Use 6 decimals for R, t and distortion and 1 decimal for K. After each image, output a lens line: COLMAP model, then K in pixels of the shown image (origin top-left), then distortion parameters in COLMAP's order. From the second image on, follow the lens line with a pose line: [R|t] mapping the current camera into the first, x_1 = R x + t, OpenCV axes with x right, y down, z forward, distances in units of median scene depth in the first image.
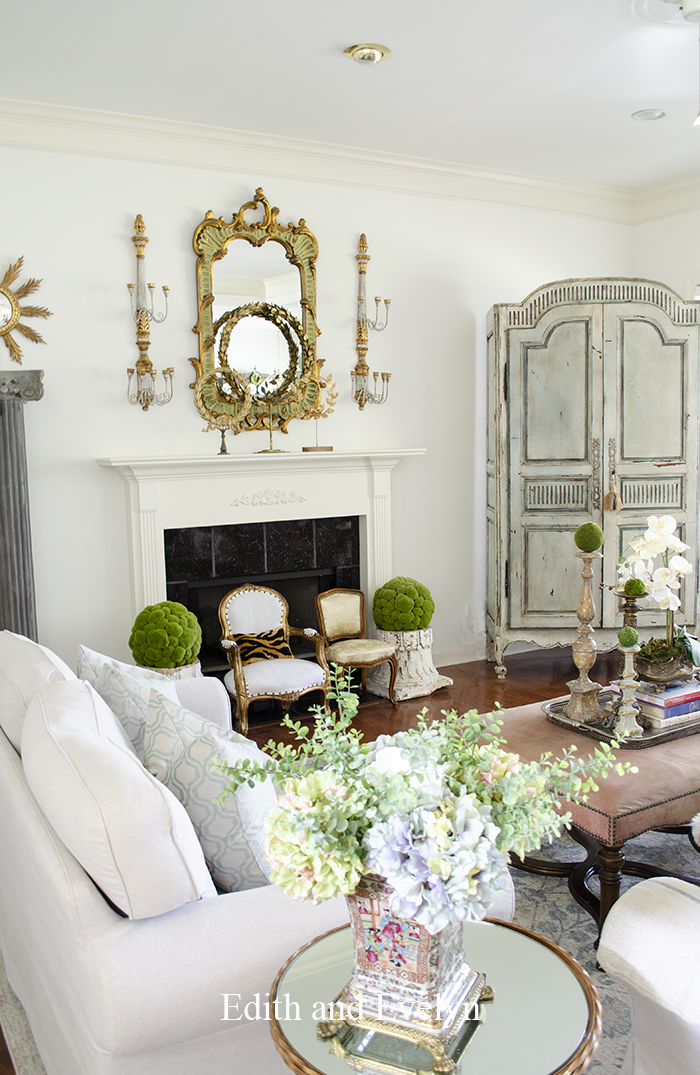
lens RADIAL K [[932.8, 0, 350.0], [0, 932.8, 537.5], [0, 0, 1]] dist [-0.064554, -0.000904]
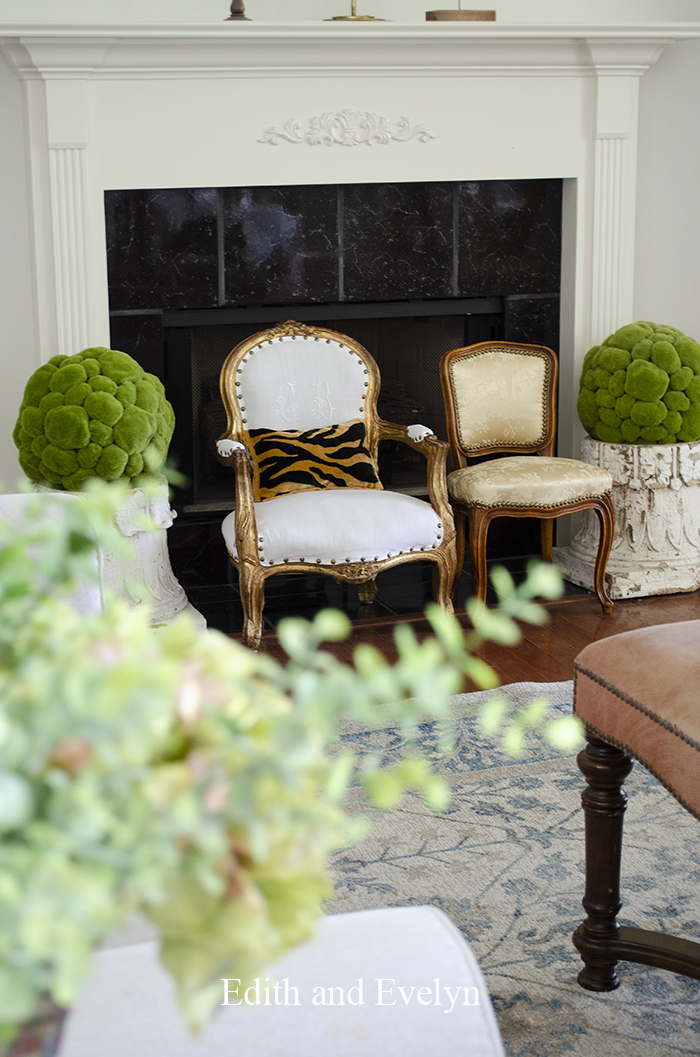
lens RADIAL K [[1810.5, 0, 350.0], [0, 1810.5, 528.5], [0, 0, 1]] dist [0.003346, 0.039857]
pose [[0.981206, 0.055863, -0.184702, 0.085988], [-0.032379, 0.991272, 0.127798, 0.036446], [0.190229, -0.119416, 0.974450, 0.139641]]
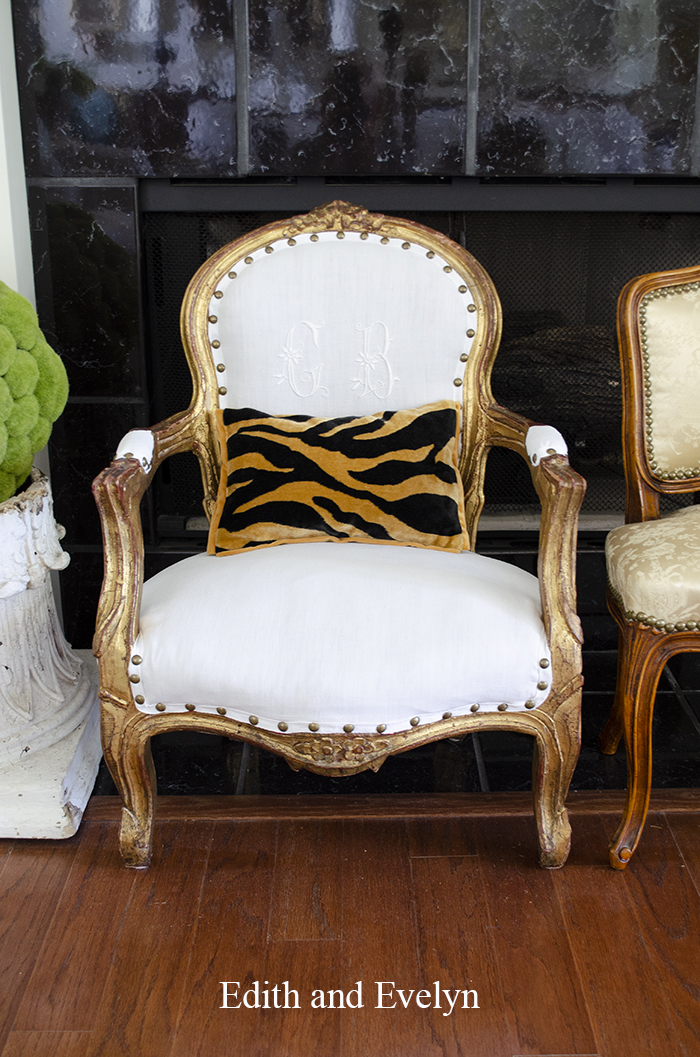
lens RADIAL K [[1244.1, 0, 350.0], [0, 1244.1, 528.5], [0, 0, 1]] dist [-0.038087, -0.020475]
pose [[0.868821, 0.172888, -0.463962, 0.052005], [-0.066418, 0.969282, 0.236812, 0.055223], [0.490652, -0.174932, 0.853615, 0.721768]]
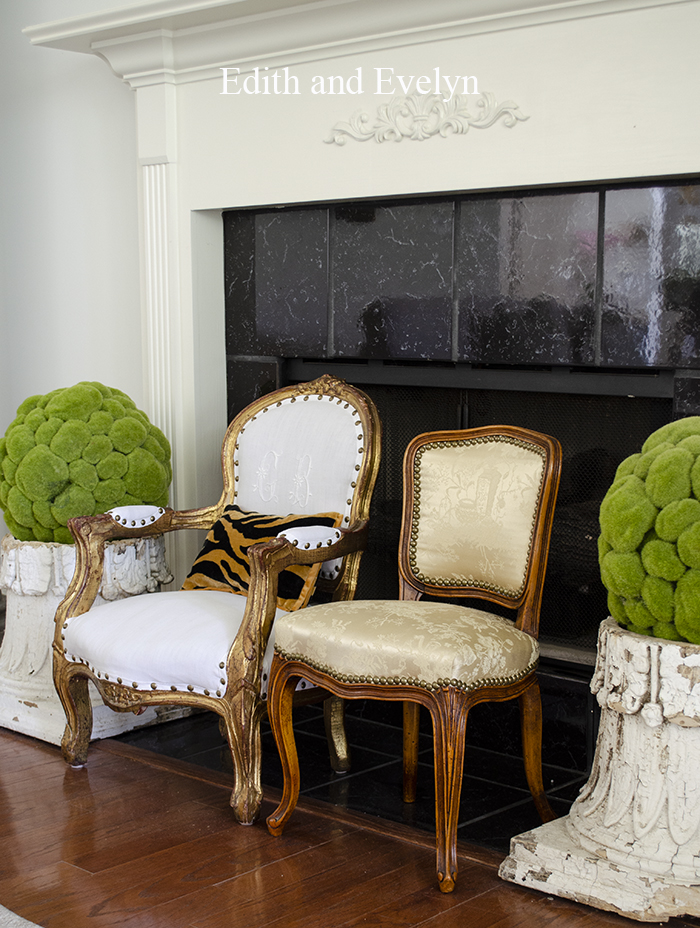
lens RADIAL K [[1487.0, 0, 349.9], [0, 1487.0, 531.2], [0, 0, 1]] dist [-0.026460, -0.031054]
pose [[0.302778, 0.158694, -0.939756, 0.412884], [-0.107720, 0.985420, 0.131699, 0.033343], [0.946954, 0.061355, 0.315458, 0.842798]]
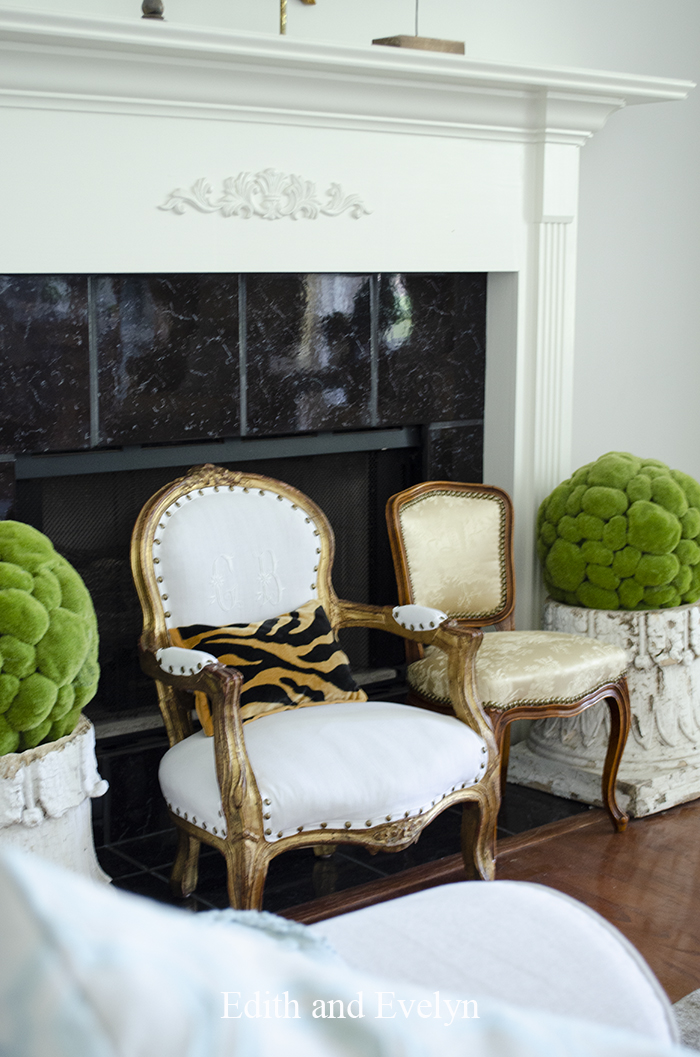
lens RADIAL K [[1606.4, 0, 350.0], [0, 1606.4, 528.5], [0, 0, 1]] dist [-0.008599, -0.009541]
pose [[0.985555, -0.002515, 0.169335, -0.155308], [-0.006525, 0.998583, 0.052809, 0.042157], [-0.169228, -0.053151, 0.984143, 0.460071]]
